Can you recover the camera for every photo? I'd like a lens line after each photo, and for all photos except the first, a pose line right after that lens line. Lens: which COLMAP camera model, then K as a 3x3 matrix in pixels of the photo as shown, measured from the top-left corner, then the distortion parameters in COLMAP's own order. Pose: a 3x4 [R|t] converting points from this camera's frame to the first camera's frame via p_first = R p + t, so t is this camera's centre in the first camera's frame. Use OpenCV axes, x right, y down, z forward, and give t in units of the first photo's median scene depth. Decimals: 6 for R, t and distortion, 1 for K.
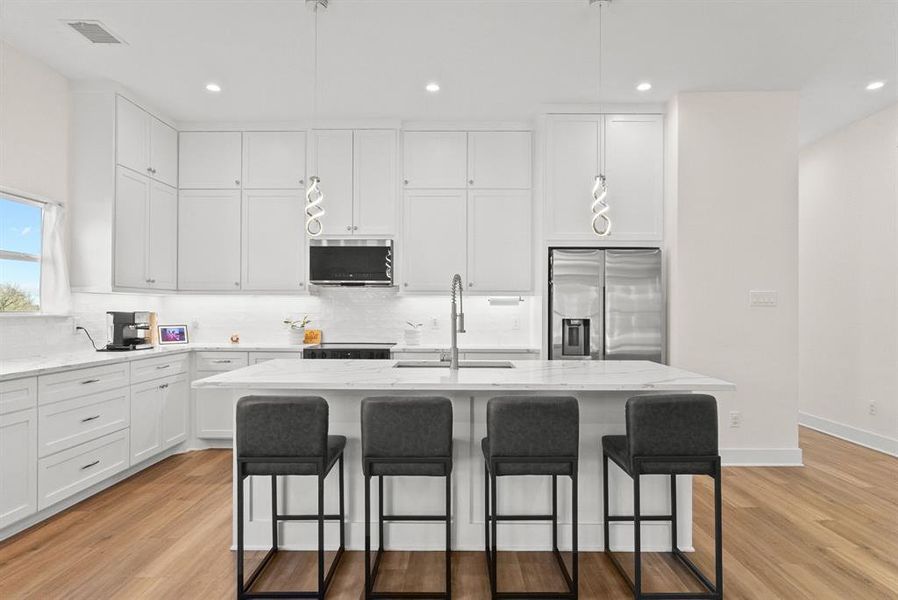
lens RADIAL K [[509.5, 0, 449.5], [0, 509.5, 308.6], [0, 0, 1]] dist [-0.002748, -0.000173]
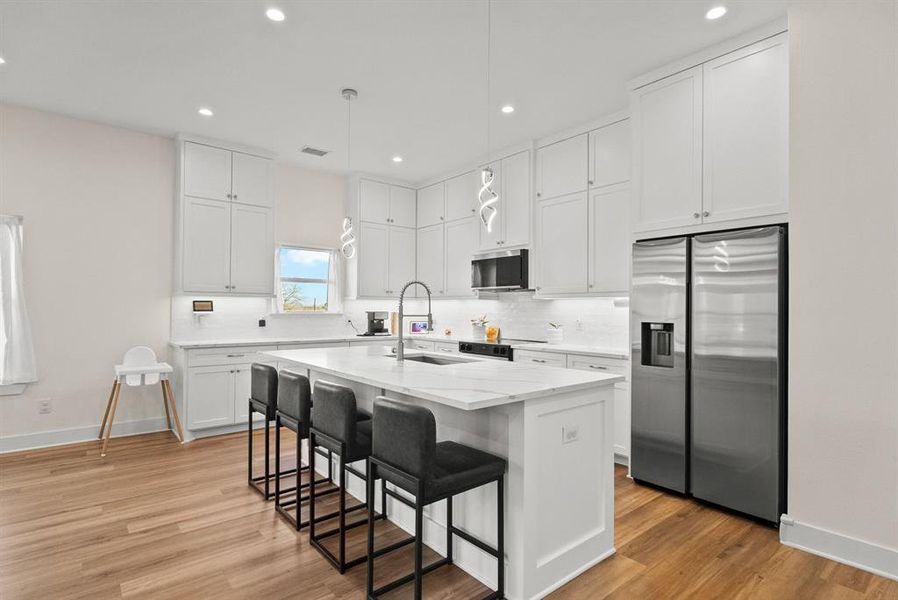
lens RADIAL K [[441.2, 0, 449.0], [0, 441.2, 300.0], [0, 0, 1]] dist [-0.003661, -0.000870]
pose [[0.665617, -0.014438, -0.746154, 0.508695], [-0.005759, 0.999684, -0.024481, 0.002014], [0.746272, 0.020592, 0.665323, 0.238156]]
